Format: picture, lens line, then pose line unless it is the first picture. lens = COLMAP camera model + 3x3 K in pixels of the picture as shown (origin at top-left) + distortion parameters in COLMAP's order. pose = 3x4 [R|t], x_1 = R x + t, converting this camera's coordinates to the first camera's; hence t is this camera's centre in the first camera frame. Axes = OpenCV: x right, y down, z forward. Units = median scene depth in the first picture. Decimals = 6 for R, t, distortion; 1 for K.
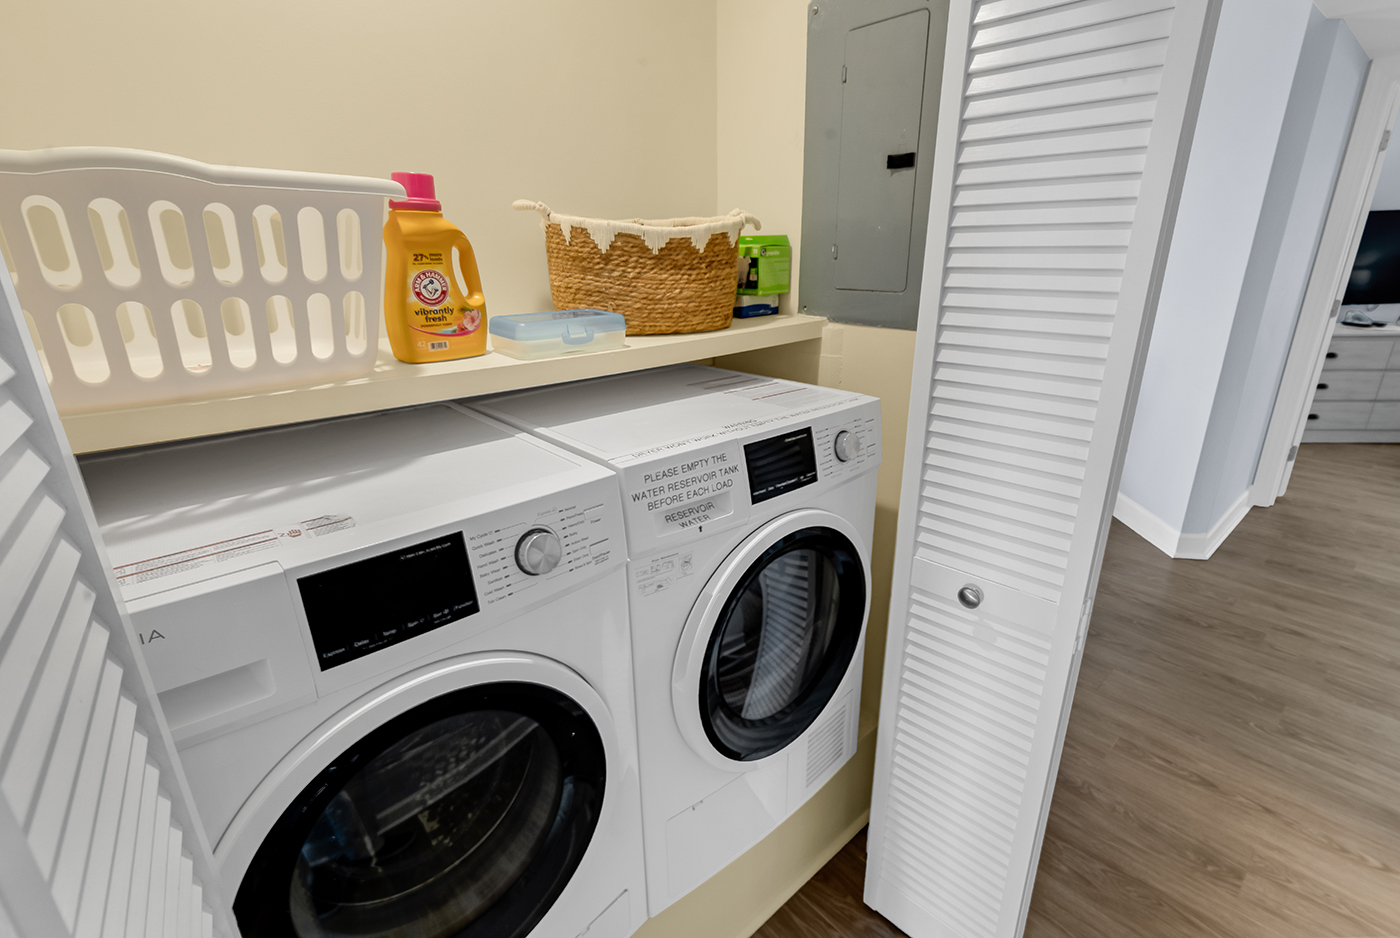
lens RADIAL K [[608.9, 0, 708.7], [0, 608.9, 469.9], [0, 0, 1]] dist [-0.002125, -0.001197]
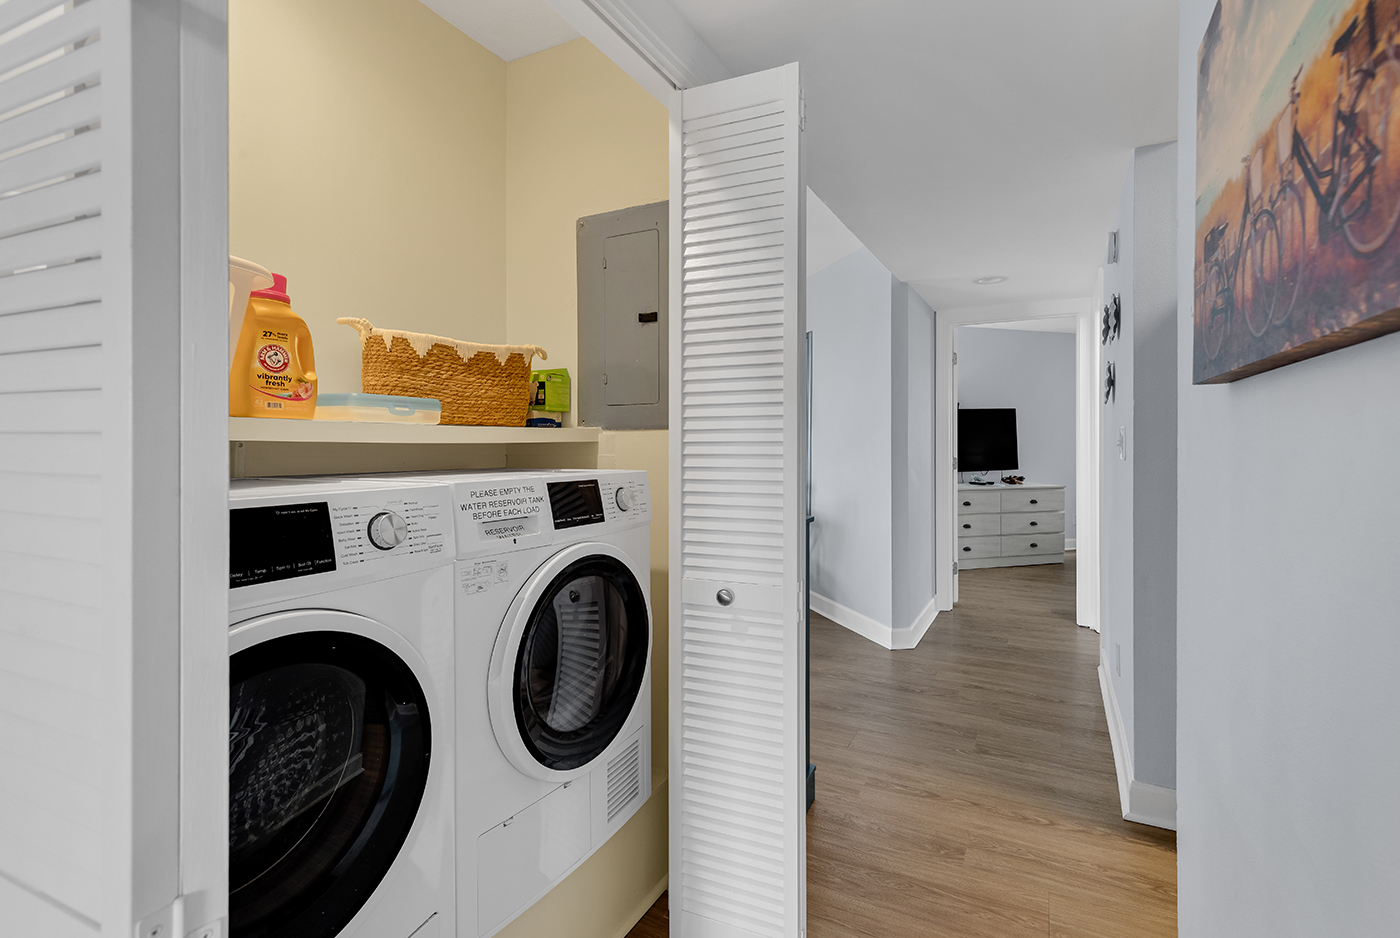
lens RADIAL K [[636.5, 0, 694.5], [0, 636.5, 455.0], [0, 0, 1]] dist [-0.000021, -0.000673]
pose [[0.939780, 0.016656, 0.341373, -0.090557], [0.102695, 0.938896, -0.328523, 0.312237], [-0.325986, 0.343797, 0.880646, -0.250208]]
